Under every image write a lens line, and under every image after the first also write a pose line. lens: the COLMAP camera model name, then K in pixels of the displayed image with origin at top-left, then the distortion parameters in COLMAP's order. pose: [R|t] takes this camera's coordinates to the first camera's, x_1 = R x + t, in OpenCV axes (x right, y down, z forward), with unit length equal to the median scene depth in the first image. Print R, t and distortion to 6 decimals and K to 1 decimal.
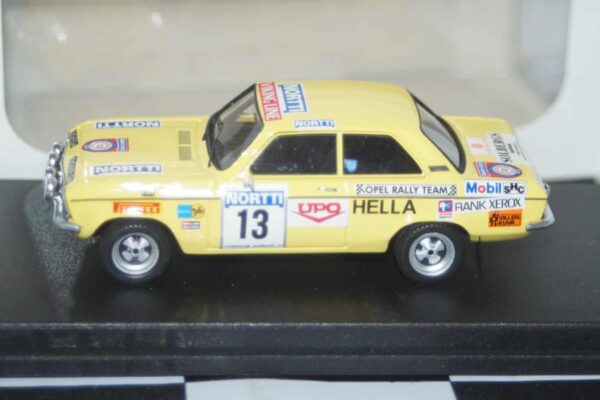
lens RADIAL K [[1963.8, 0, 300.0], [0, 1963.8, 200.0], [0, 0, 1]] dist [0.103664, 0.692026]
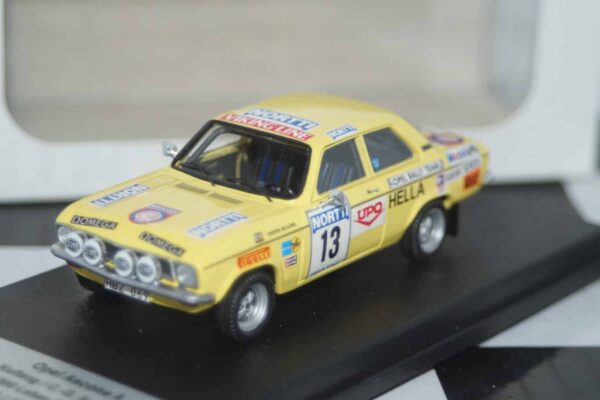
lens RADIAL K [[1963.8, 0, 300.0], [0, 1963.8, 200.0], [0, 0, 1]] dist [0.103664, 0.692026]
pose [[0.684846, -0.250412, 0.684309, -0.695171], [0.280184, 0.957395, 0.069940, -0.080921], [-0.672668, 0.143834, 0.725830, 0.291534]]
